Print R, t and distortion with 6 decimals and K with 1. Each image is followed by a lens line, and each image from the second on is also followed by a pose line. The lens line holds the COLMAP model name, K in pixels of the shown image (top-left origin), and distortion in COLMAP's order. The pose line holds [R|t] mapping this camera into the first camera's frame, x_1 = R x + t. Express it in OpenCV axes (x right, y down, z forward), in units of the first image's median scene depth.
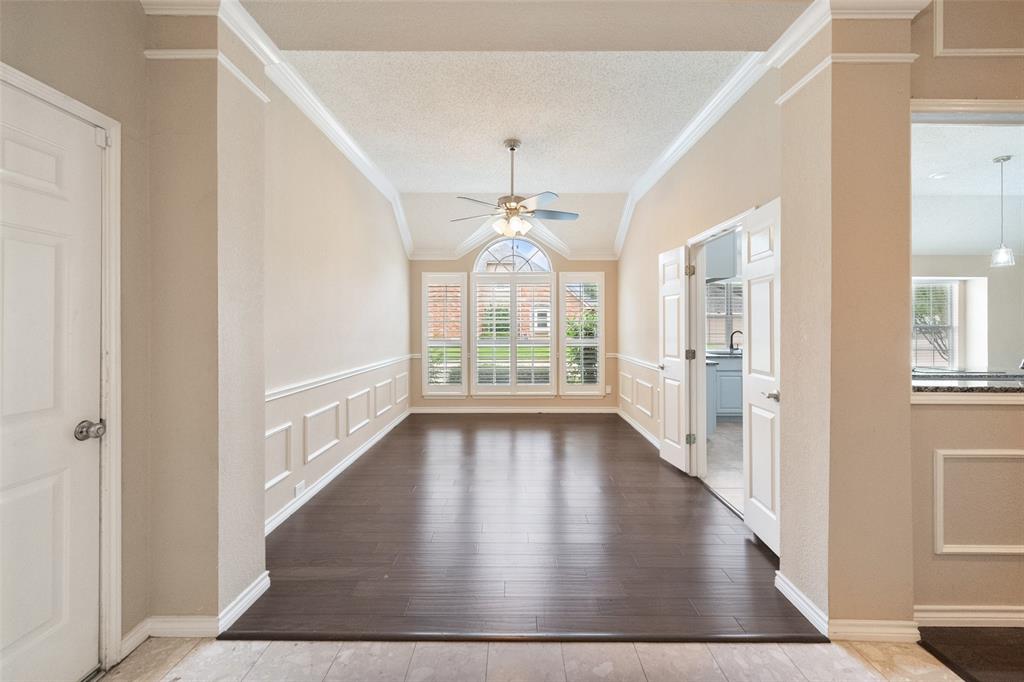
lens RADIAL K [[409.4, 0, 512.0], [0, 409.4, 341.0], [0, 0, 1]] dist [0.004459, 0.000190]
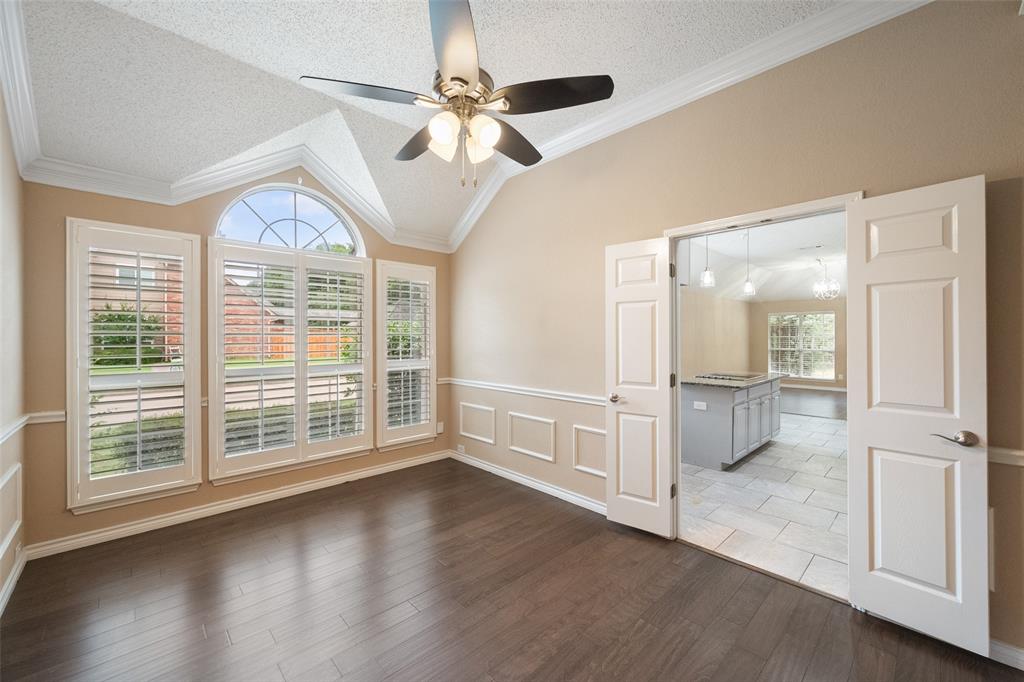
lens RADIAL K [[409.4, 0, 512.0], [0, 409.4, 341.0], [0, 0, 1]] dist [0.004459, 0.000190]
pose [[0.723951, -0.004448, 0.689837, -0.179789], [0.024967, 0.999493, -0.019756, -0.019290], [-0.689400, 0.031526, 0.723695, 0.381437]]
